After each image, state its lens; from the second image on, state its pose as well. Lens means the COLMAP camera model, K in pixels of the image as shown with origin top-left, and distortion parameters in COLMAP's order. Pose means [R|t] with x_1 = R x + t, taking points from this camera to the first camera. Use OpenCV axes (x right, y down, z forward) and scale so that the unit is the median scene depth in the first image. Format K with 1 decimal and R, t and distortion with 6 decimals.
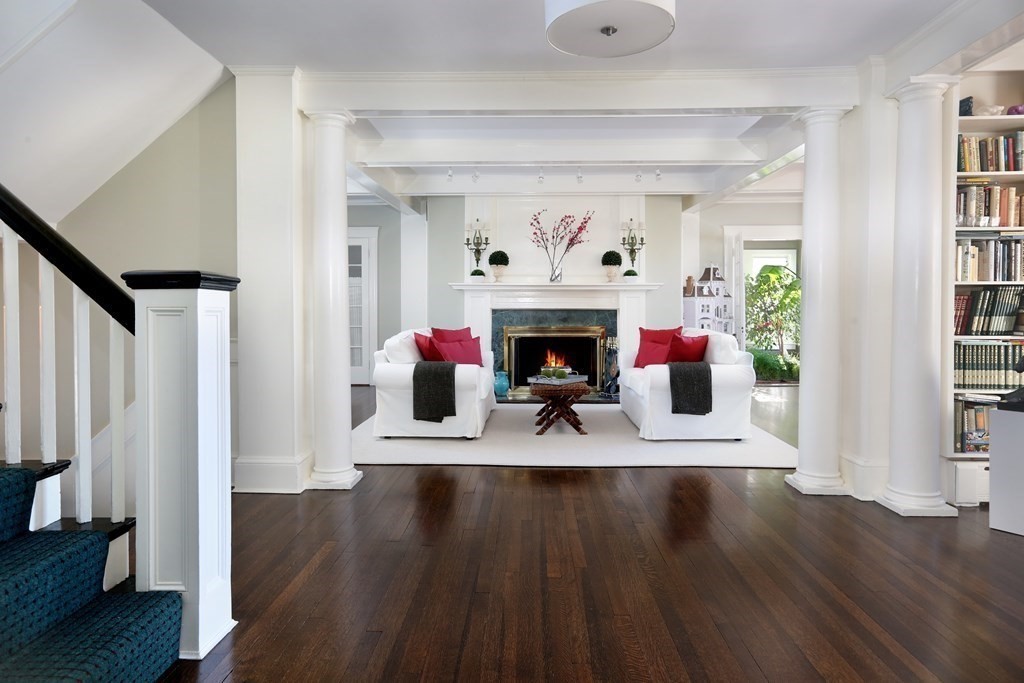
lens RADIAL K [[667.2, 0, 462.0], [0, 667.2, 328.5], [0, 0, 1]] dist [0.000945, 0.000048]
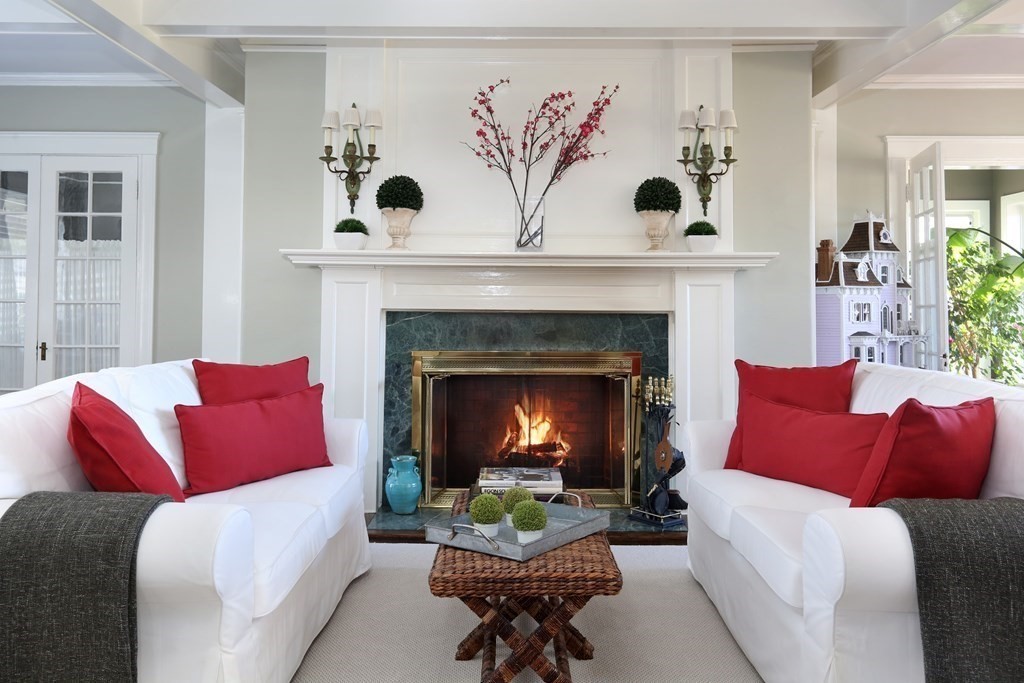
lens RADIAL K [[853.7, 0, 512.0], [0, 853.7, 341.5], [0, 0, 1]] dist [0.002395, 0.000527]
pose [[0.995189, 0.001967, 0.097952, 0.074961], [-0.002819, 0.999959, 0.008553, -0.014389], [-0.097931, -0.008788, 0.995154, 0.449627]]
